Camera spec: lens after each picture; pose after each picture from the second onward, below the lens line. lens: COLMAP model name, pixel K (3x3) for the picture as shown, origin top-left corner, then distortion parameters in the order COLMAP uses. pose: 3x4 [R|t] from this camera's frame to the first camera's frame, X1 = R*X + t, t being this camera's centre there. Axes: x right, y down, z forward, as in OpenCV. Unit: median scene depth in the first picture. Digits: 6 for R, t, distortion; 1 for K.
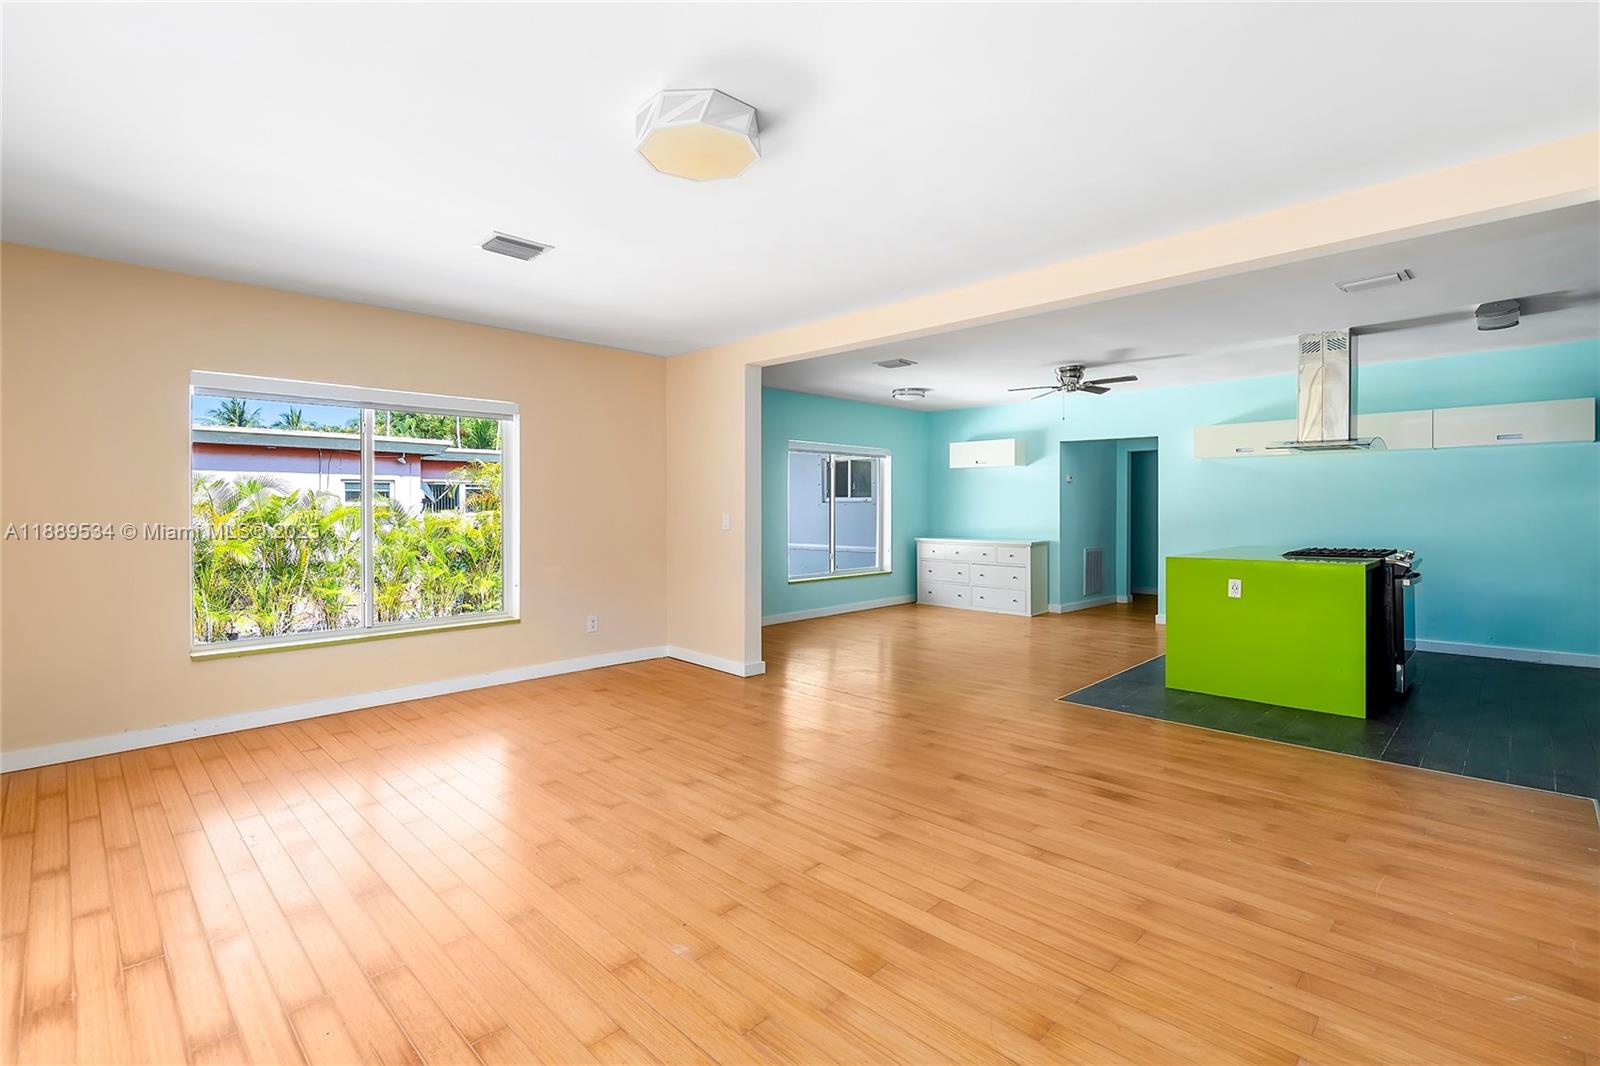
lens RADIAL K [[733.3, 0, 771.5], [0, 733.3, 507.3], [0, 0, 1]] dist [-0.006537, 0.003126]
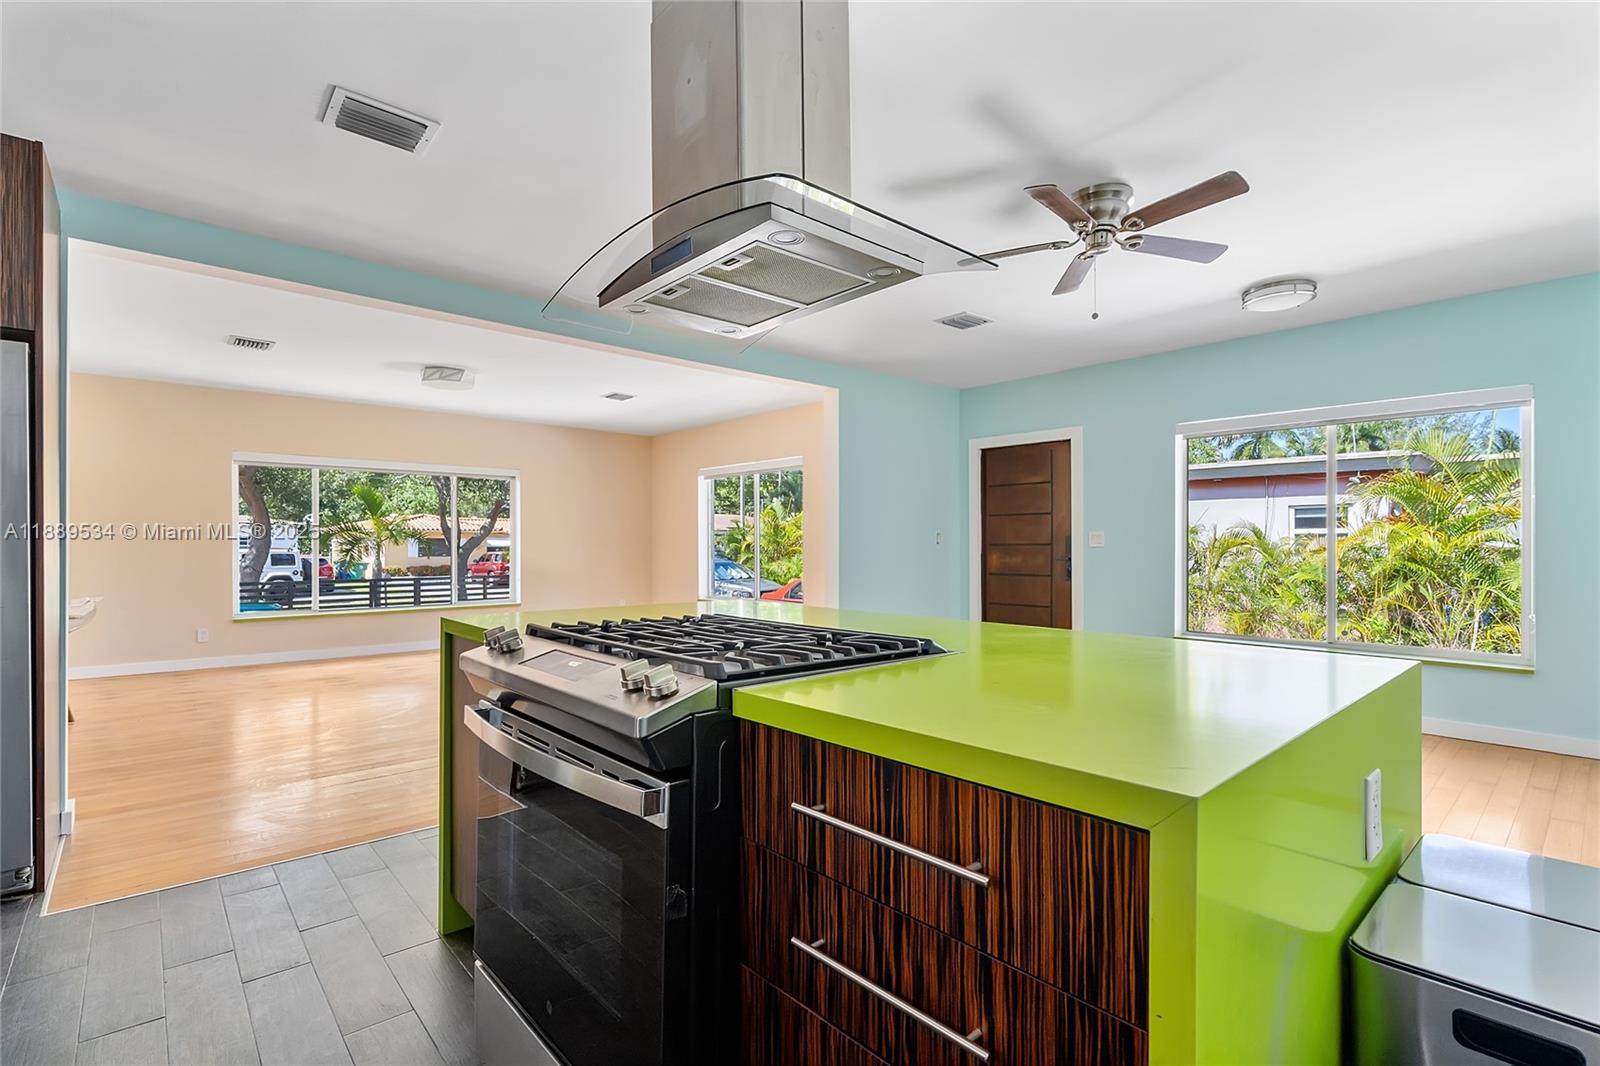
lens RADIAL K [[733.3, 0, 785.9], [0, 733.3, 547.3], [0, 0, 1]] dist [-0.006537, 0.003126]
pose [[-0.046154, 0.007844, -0.998904, 1.185207], [-0.000462, 0.999969, 0.007874, 0.026450], [0.998934, 0.000825, -0.046149, 1.148488]]
